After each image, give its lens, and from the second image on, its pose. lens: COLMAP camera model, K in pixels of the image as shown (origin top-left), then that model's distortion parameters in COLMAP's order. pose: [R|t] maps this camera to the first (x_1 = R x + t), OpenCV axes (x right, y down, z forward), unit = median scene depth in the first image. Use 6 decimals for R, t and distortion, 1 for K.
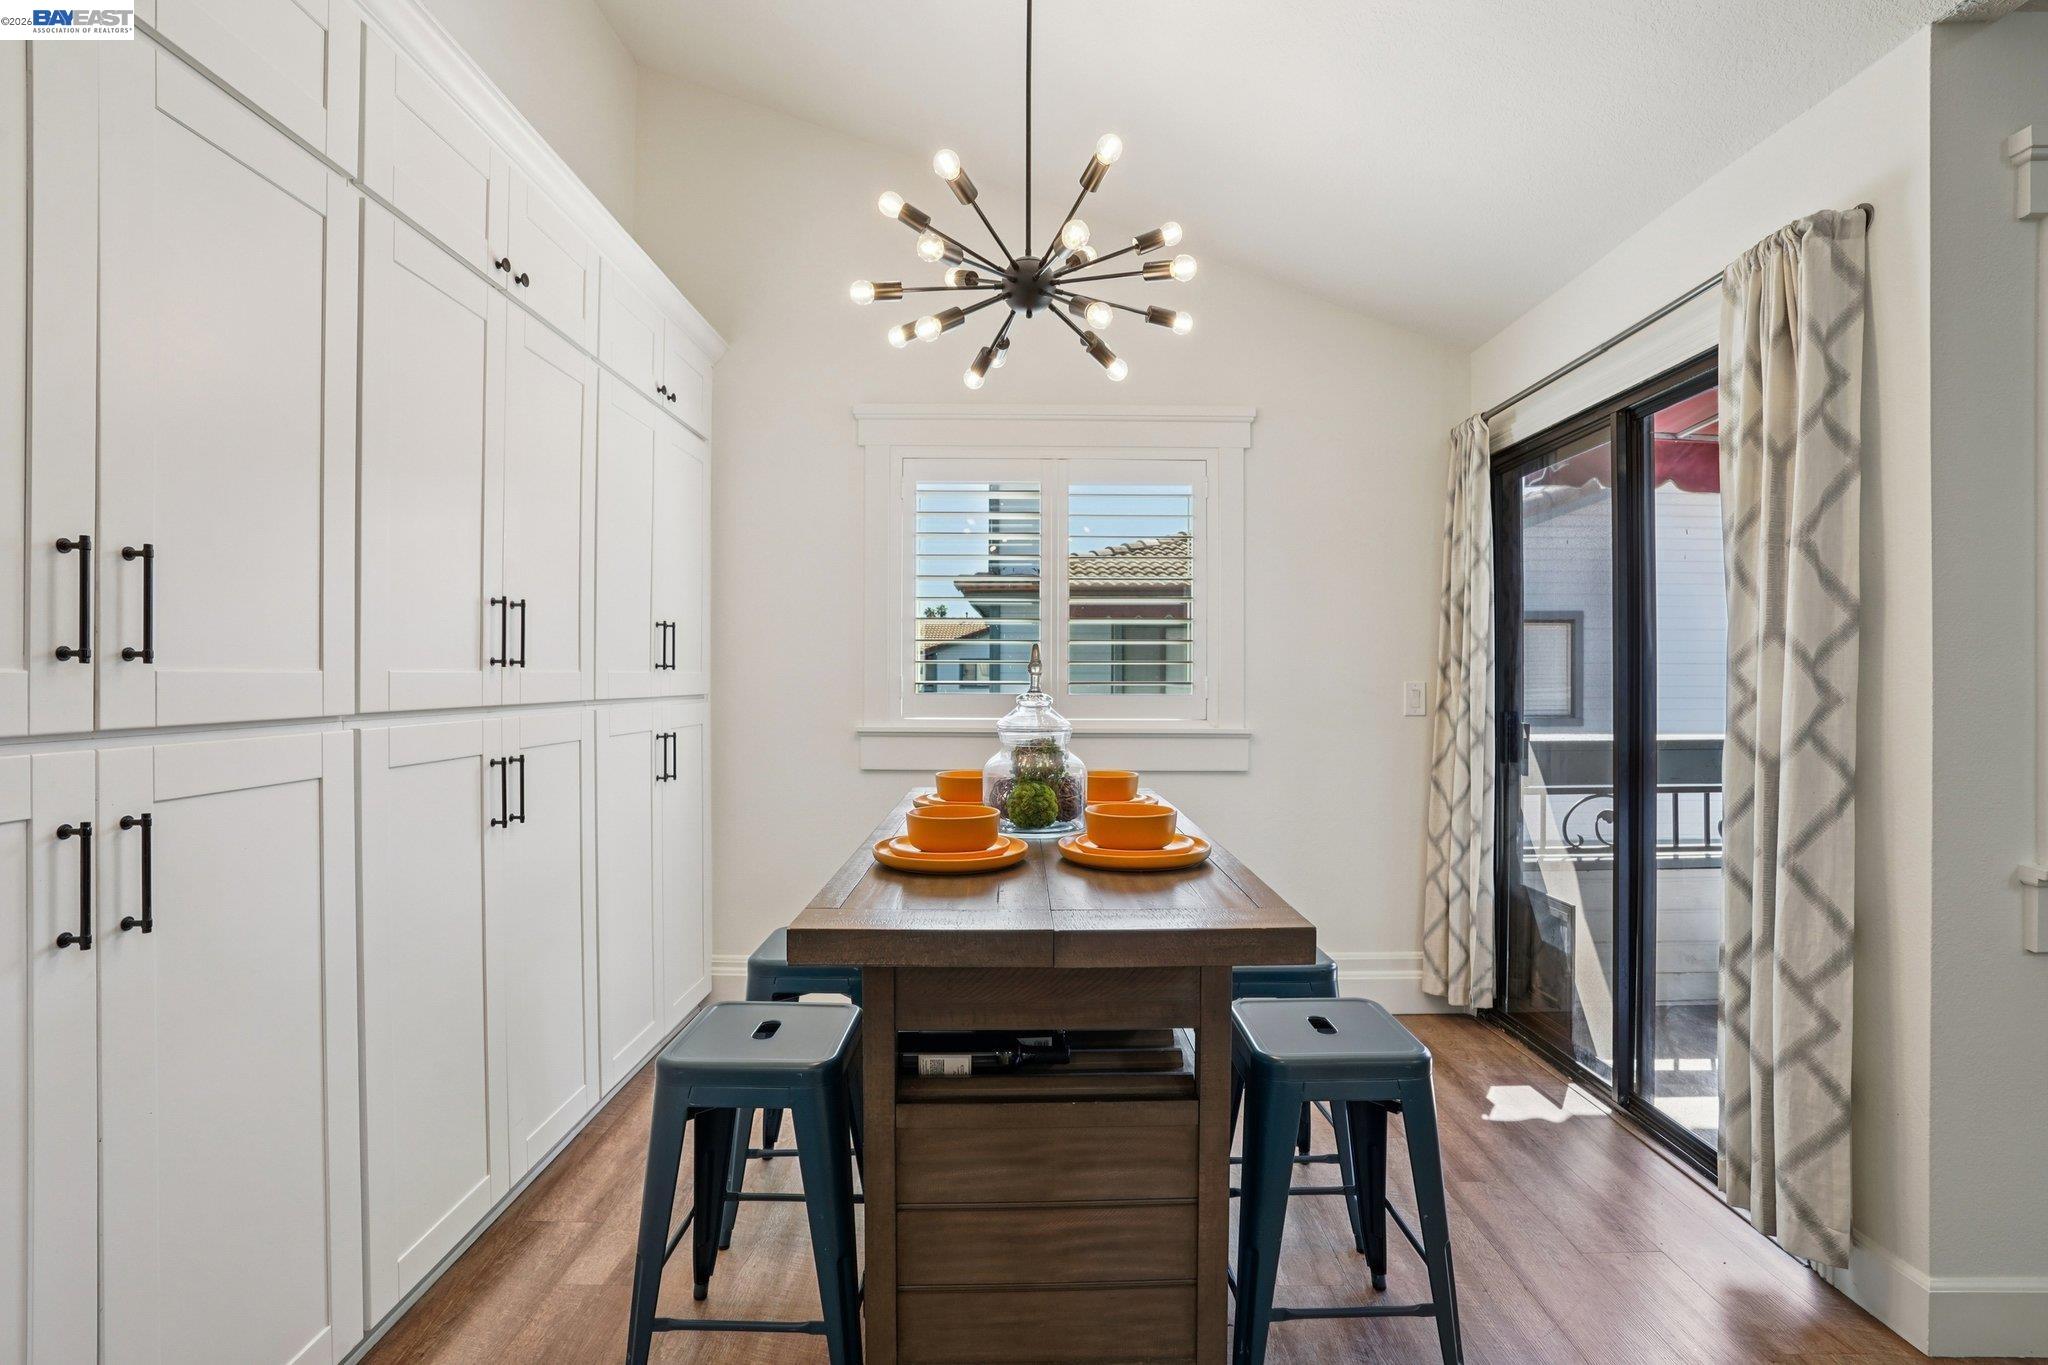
lens RADIAL K [[975.5, 0, 1024.0], [0, 975.5, 682.5], [0, 0, 1]] dist [-0.080213, 0.027233]
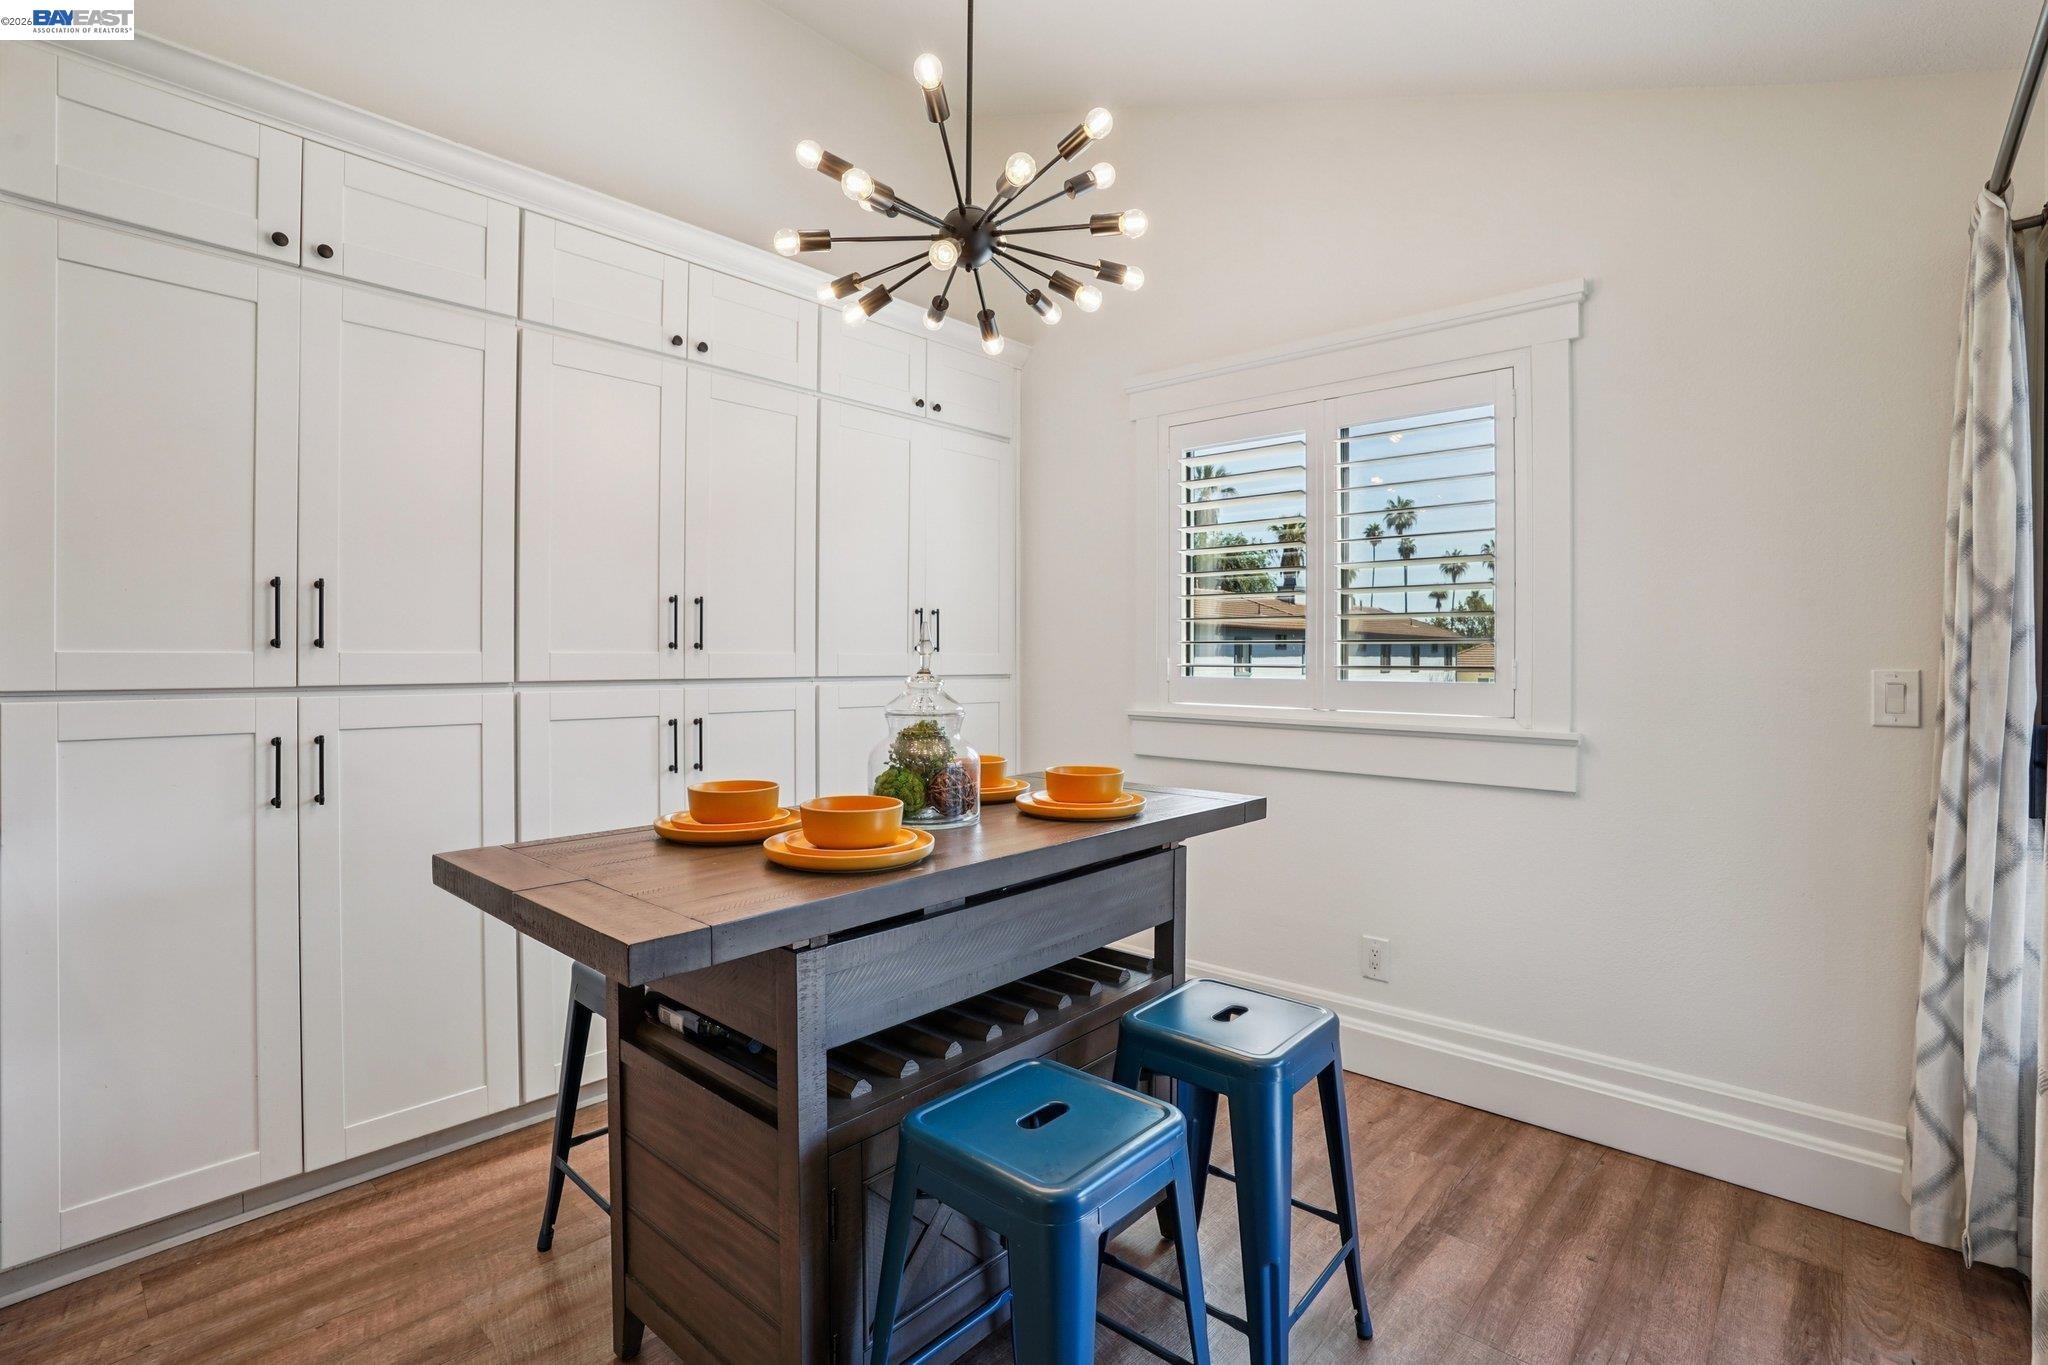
lens RADIAL K [[957.8, 0, 1028.3], [0, 957.8, 663.4], [0, 0, 1]] dist [-0.073694, 0.028174]
pose [[0.726389, 0.005741, -0.687260, 0.669061], [-0.006891, 0.999976, 0.001069, -0.002304], [0.687249, 0.003960, 0.726411, 0.369975]]
